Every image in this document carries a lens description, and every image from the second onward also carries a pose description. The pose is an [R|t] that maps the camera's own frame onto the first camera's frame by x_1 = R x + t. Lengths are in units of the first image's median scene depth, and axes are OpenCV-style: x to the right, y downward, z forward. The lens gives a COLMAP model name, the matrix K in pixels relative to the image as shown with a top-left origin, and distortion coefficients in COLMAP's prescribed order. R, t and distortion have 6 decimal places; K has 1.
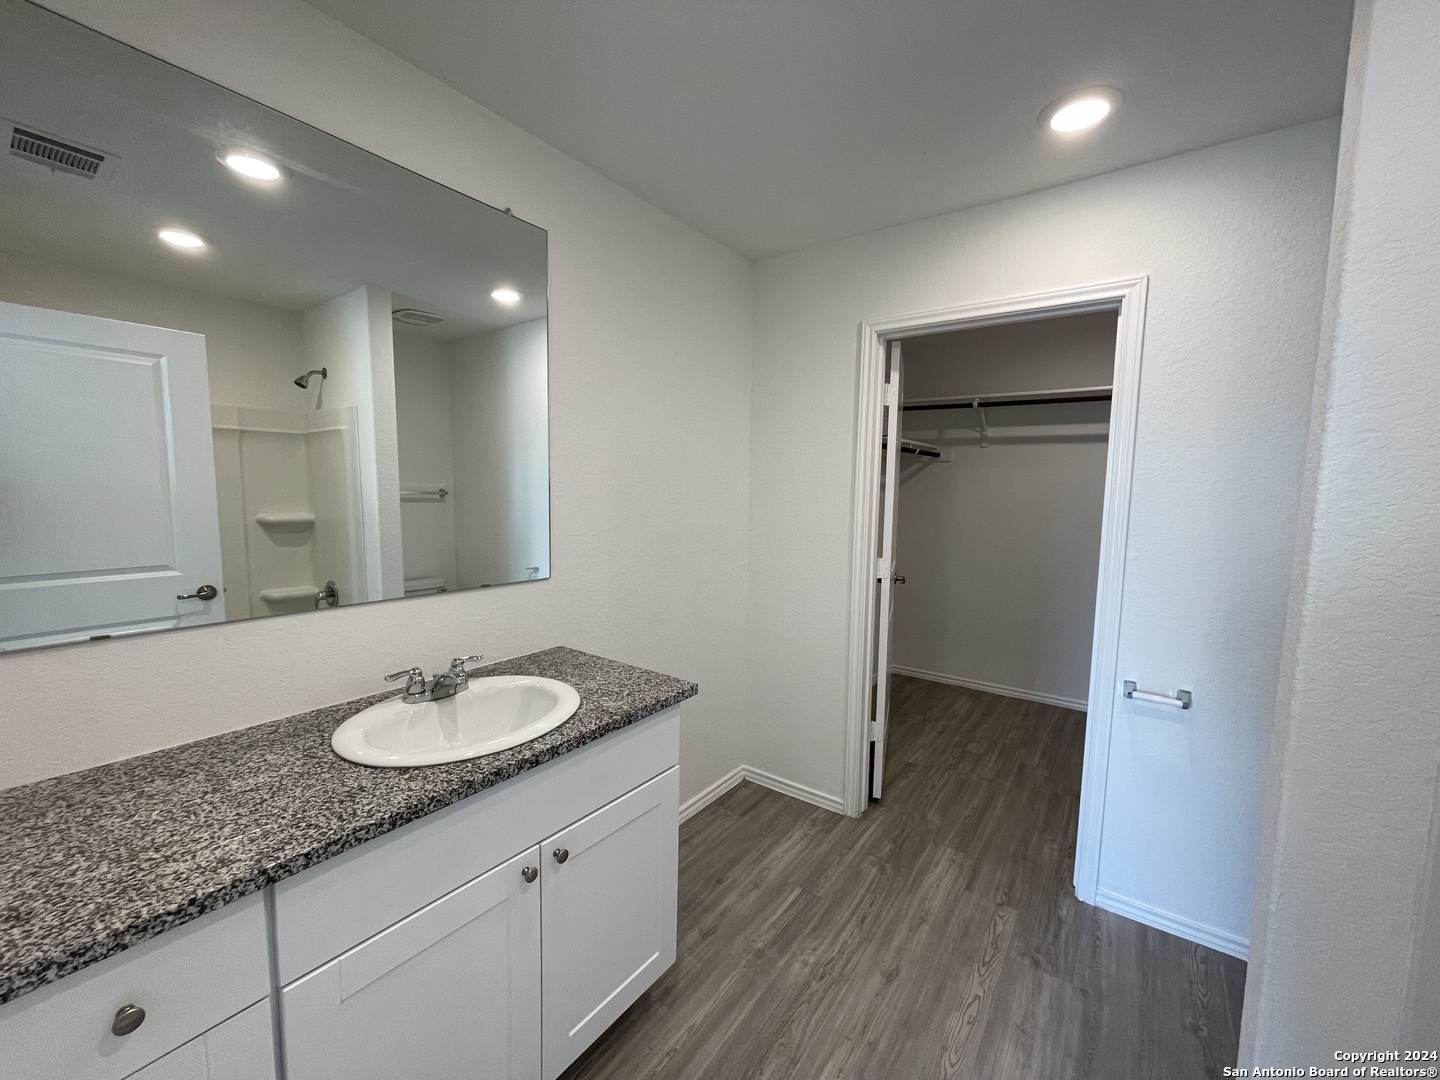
lens RADIAL K [[580.2, 0, 716.7], [0, 580.2, 541.6], [0, 0, 1]] dist [-0.001566, -0.000518]
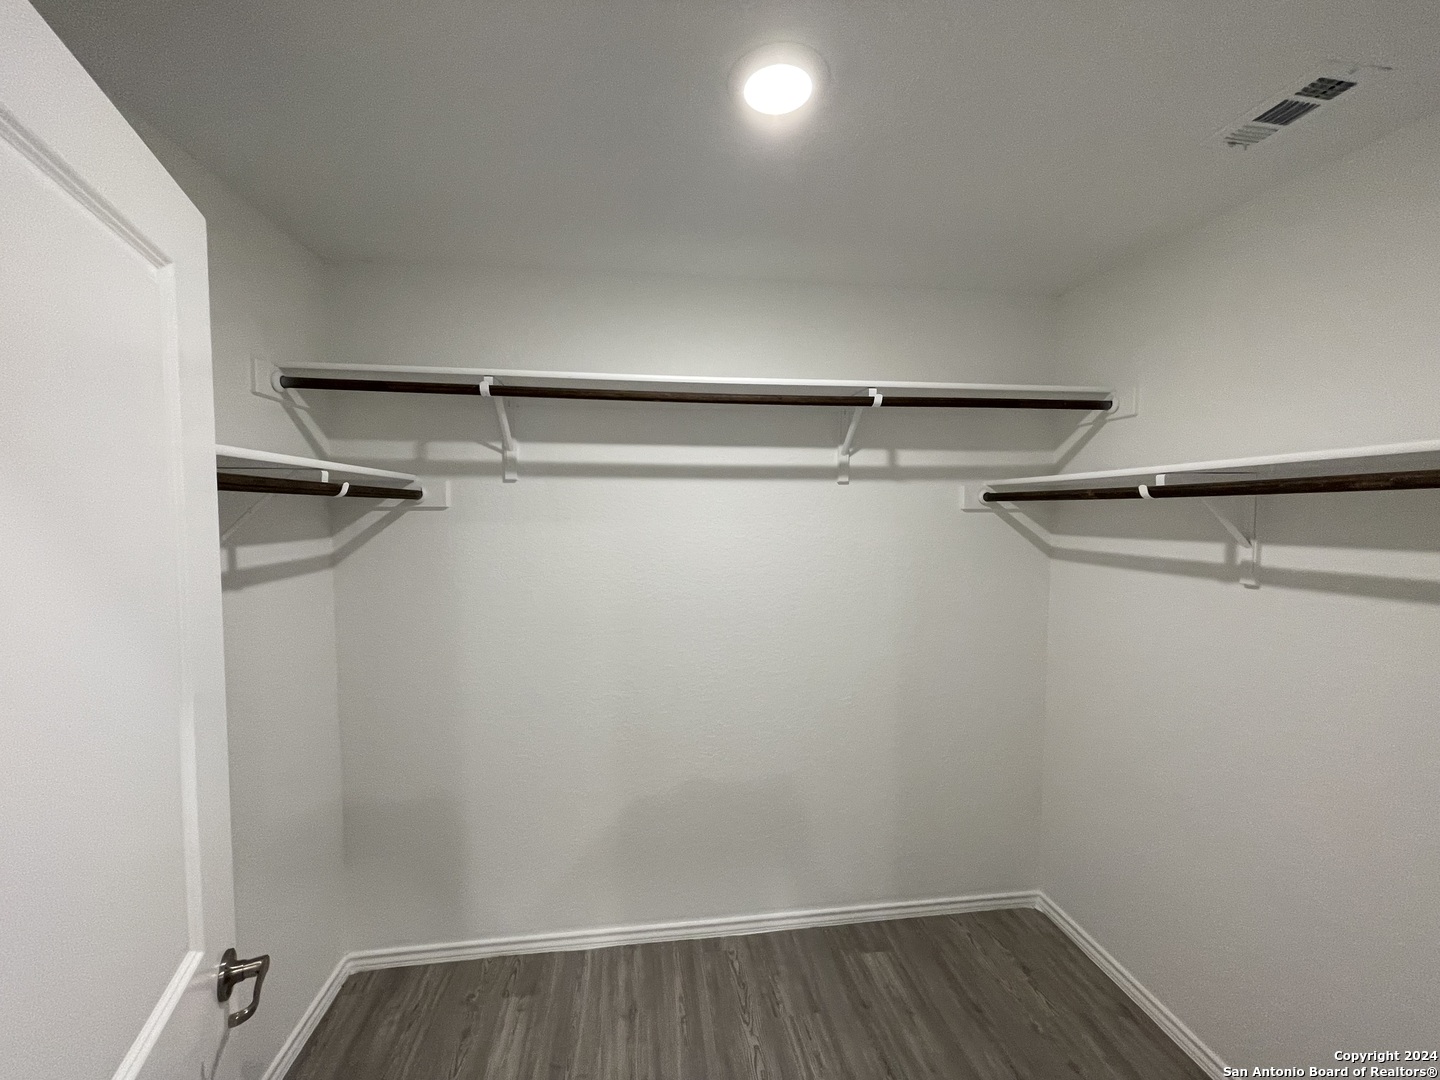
lens RADIAL K [[580.2, 0, 721.1], [0, 580.2, 541.3], [0, 0, 1]] dist [-0.001566, -0.000518]
pose [[0.725579, -0.050766, 0.686264, 0.252385], [0.074443, 0.997213, -0.004939, -0.097770], [-0.684101, 0.054671, 0.727336, 0.528302]]
